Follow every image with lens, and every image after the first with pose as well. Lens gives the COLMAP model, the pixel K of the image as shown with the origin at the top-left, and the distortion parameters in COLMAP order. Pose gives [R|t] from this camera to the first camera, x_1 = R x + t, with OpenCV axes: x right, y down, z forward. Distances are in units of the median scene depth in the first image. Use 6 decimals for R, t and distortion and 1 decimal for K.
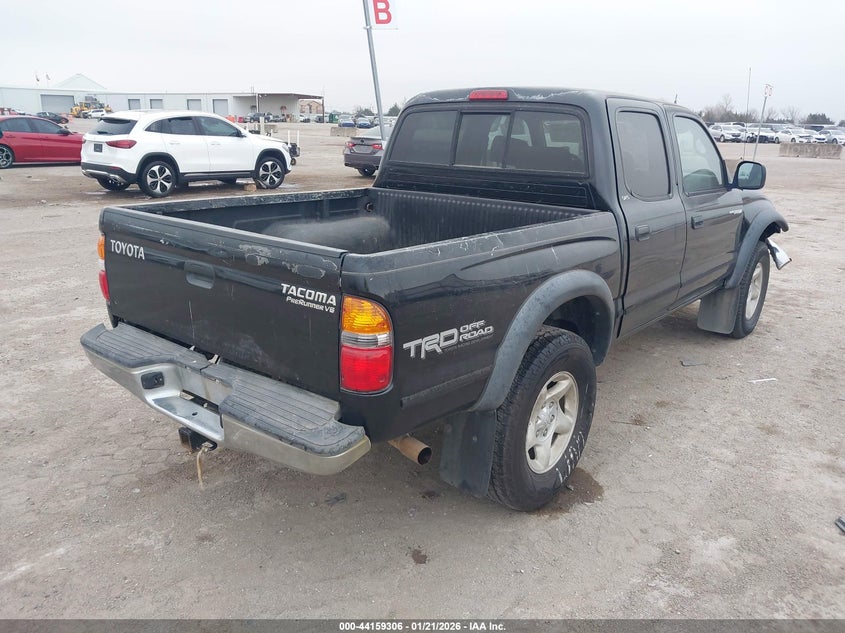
lens RADIAL K [[655.1, 0, 417.7], [0, 655.1, 315.5], [0, 0, 1]] dist [0.029243, -0.002714]
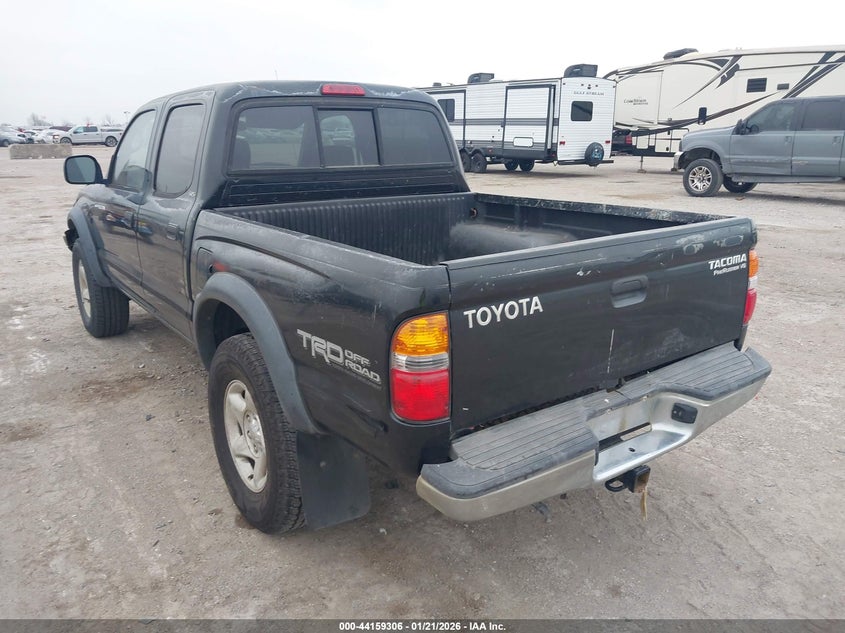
lens RADIAL K [[655.1, 0, 417.7], [0, 655.1, 315.5], [0, 0, 1]] dist [0.029243, -0.002714]
pose [[0.252036, -0.283333, 0.925311, -1.125685], [0.280464, 0.936527, 0.210374, -0.272803], [-0.926184, 0.206495, 0.315503, 0.910607]]
